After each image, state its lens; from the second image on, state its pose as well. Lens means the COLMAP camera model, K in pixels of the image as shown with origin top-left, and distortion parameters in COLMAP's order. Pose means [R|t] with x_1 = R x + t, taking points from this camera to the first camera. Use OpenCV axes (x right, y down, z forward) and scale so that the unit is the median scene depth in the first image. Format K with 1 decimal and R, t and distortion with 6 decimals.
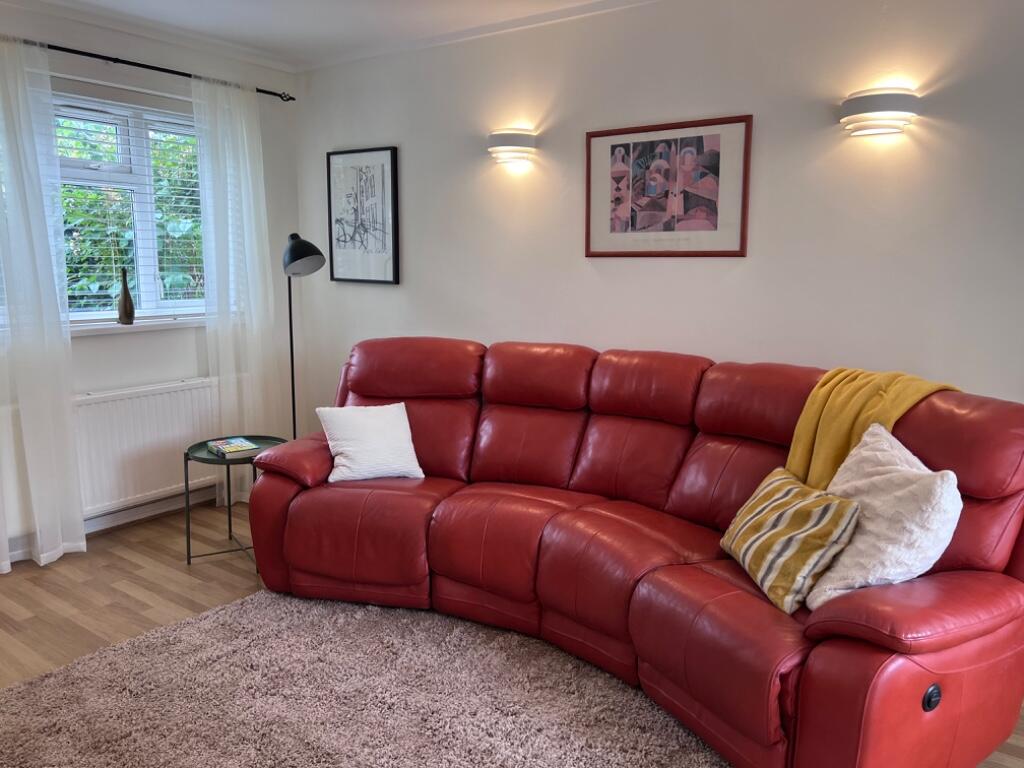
lens RADIAL K [[758.3, 0, 512.0], [0, 758.3, 384.0], [0, 0, 1]] dist [-0.000617, -0.000102]
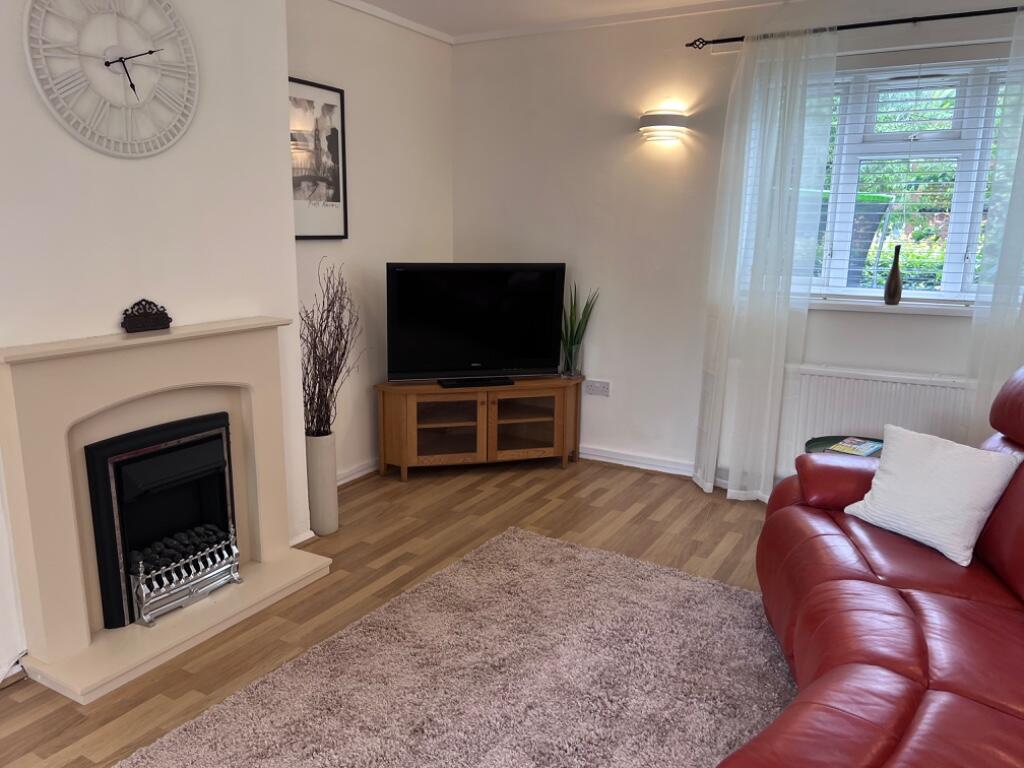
lens RADIAL K [[779.1, 0, 512.0], [0, 779.1, 384.0], [0, 0, 1]] dist [-0.000135, -0.001587]
pose [[0.101101, 0.194197, -0.975739, 0.478841], [-0.176719, 0.968673, 0.174480, -0.079828], [0.979055, 0.154791, 0.132252, 0.495100]]
